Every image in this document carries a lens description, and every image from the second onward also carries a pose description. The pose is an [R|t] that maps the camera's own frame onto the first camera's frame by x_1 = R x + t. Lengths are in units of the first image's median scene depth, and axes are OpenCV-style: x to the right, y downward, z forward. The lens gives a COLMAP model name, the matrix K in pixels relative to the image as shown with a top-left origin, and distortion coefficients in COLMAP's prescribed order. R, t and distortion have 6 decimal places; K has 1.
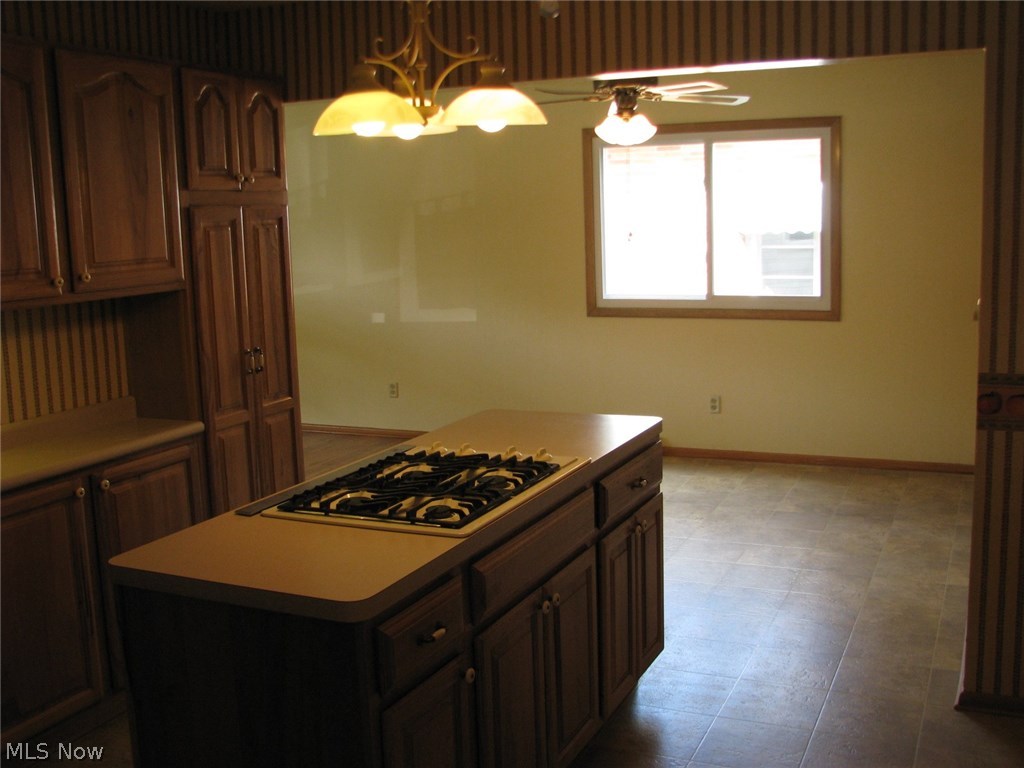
lens RADIAL K [[1108.3, 0, 512.0], [0, 1108.3, 384.0], [0, 0, 1]] dist [-0.218025, 0.354284]
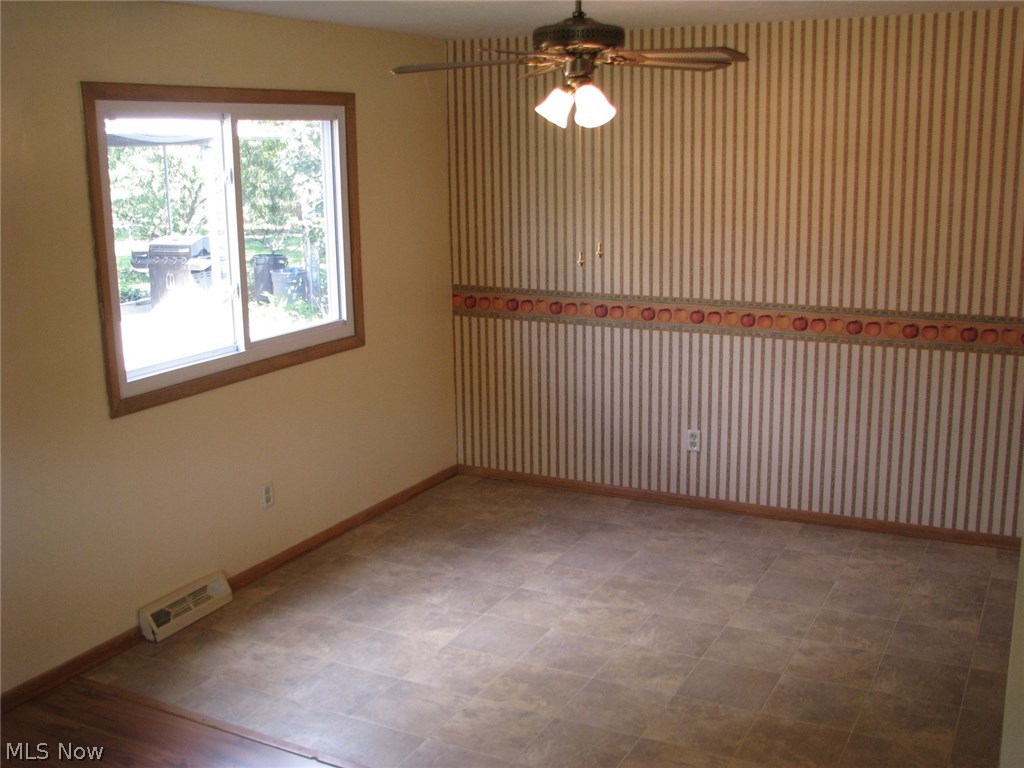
lens RADIAL K [[1108.3, 0, 512.0], [0, 1108.3, 384.0], [0, 0, 1]] dist [-0.218025, 0.354284]
pose [[0.057000, -0.184353, 0.981206, -0.509181], [0.173361, 0.969701, 0.172121, -0.152344], [-0.983207, 0.160292, 0.087233, 0.820507]]
